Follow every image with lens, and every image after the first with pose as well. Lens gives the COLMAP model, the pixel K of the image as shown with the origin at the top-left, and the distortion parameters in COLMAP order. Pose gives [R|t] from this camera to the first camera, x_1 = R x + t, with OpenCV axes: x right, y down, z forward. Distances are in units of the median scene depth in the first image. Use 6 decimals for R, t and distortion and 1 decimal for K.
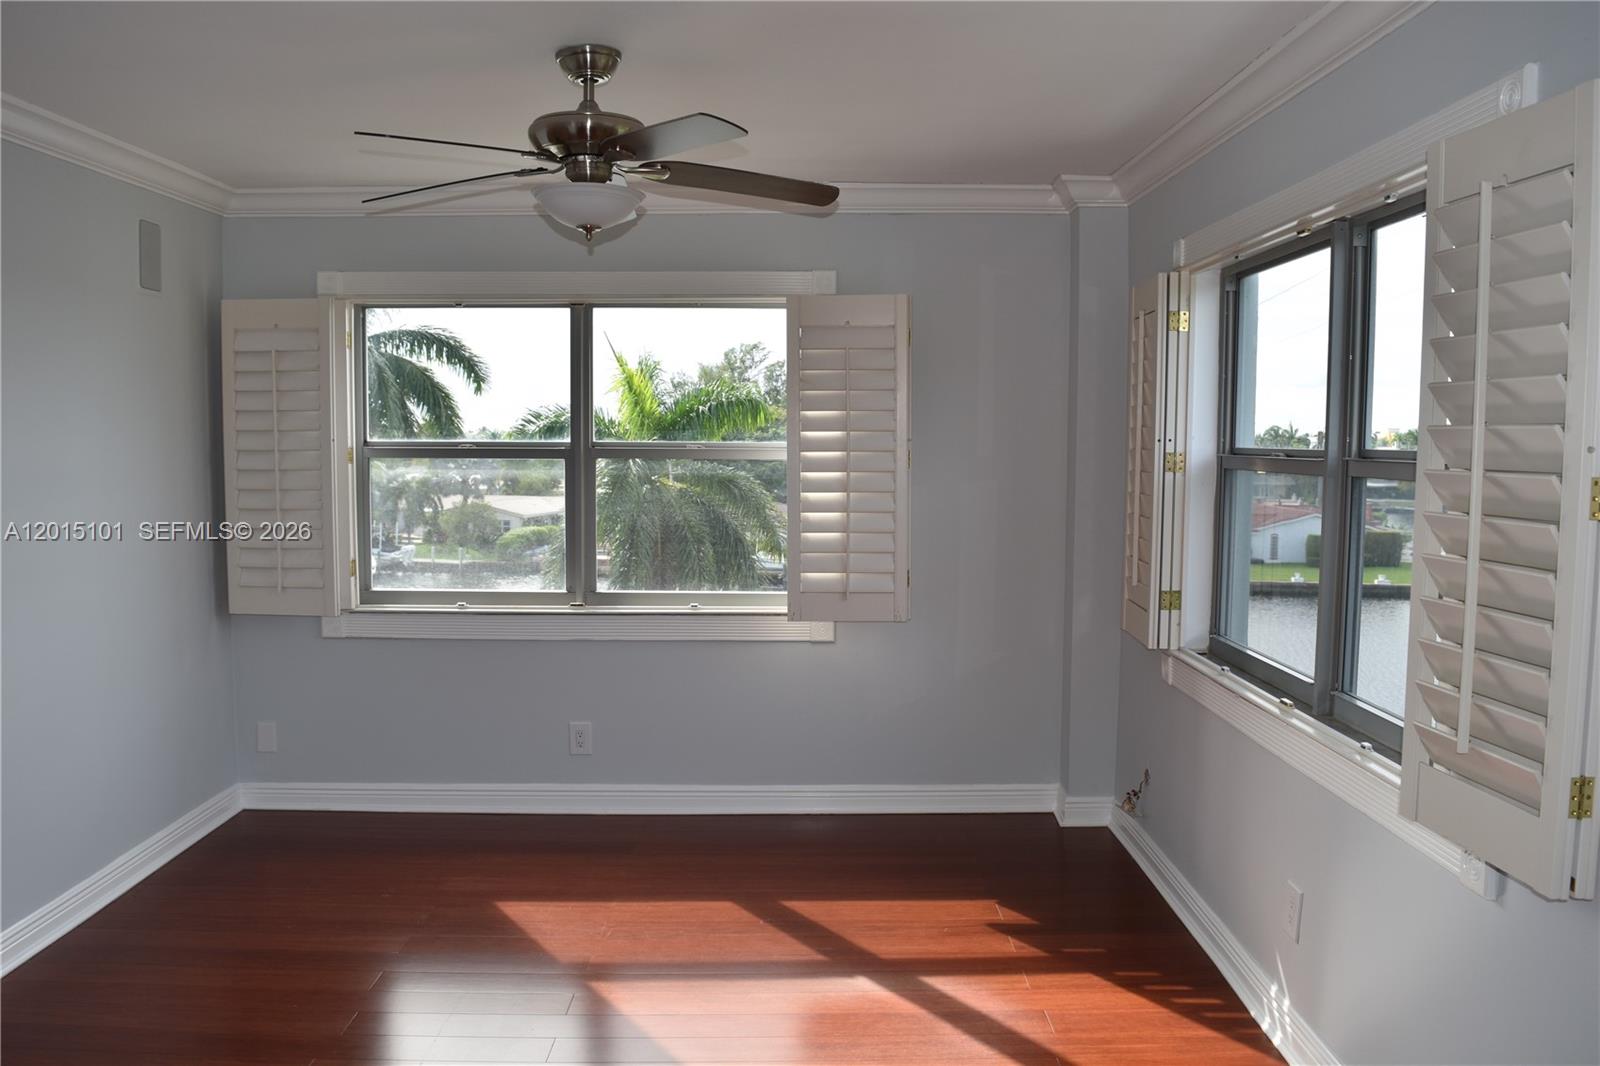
lens RADIAL K [[1248.7, 0, 800.0], [0, 1248.7, 533.0], [0, 0, 1]] dist [-0.088127, 0.003406]
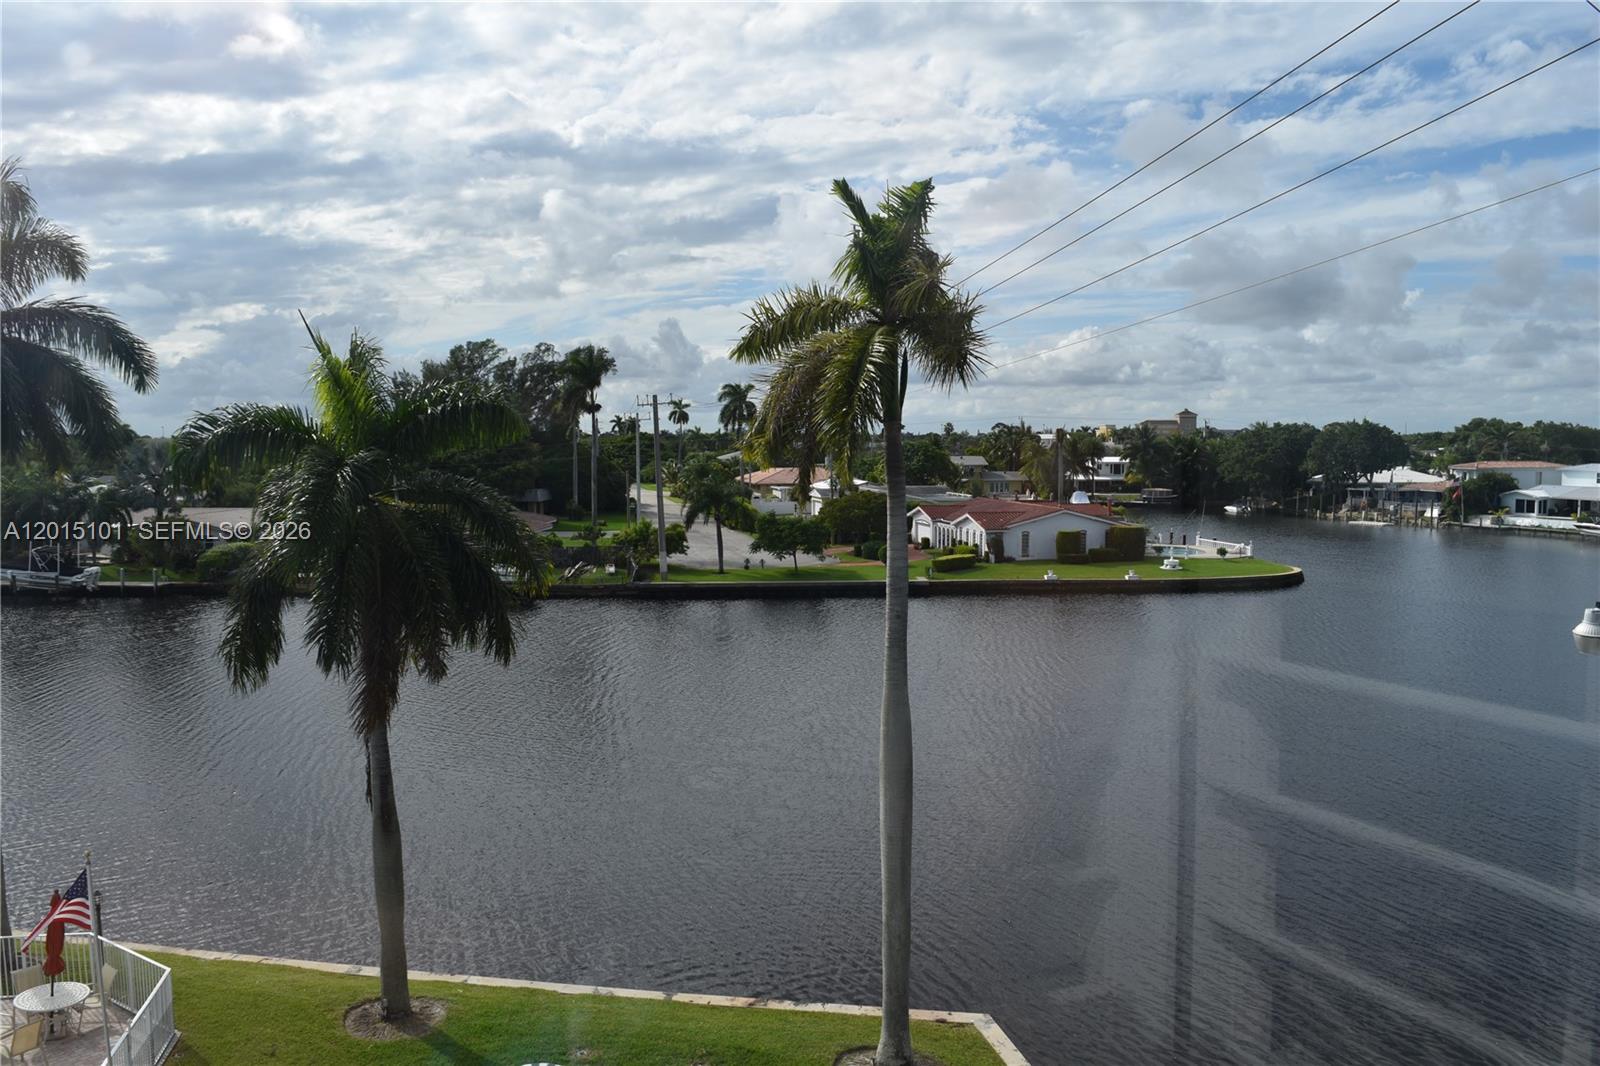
lens RADIAL K [[1248.7, 0, 800.0], [0, 1248.7, 533.0], [0, 0, 1]] dist [-0.088127, 0.003406]
pose [[0.977326, -0.023904, 0.210384, -0.014546], [0.023958, 0.999710, 0.002294, -0.013090], [-0.210378, 0.002798, 0.977616, 0.152814]]
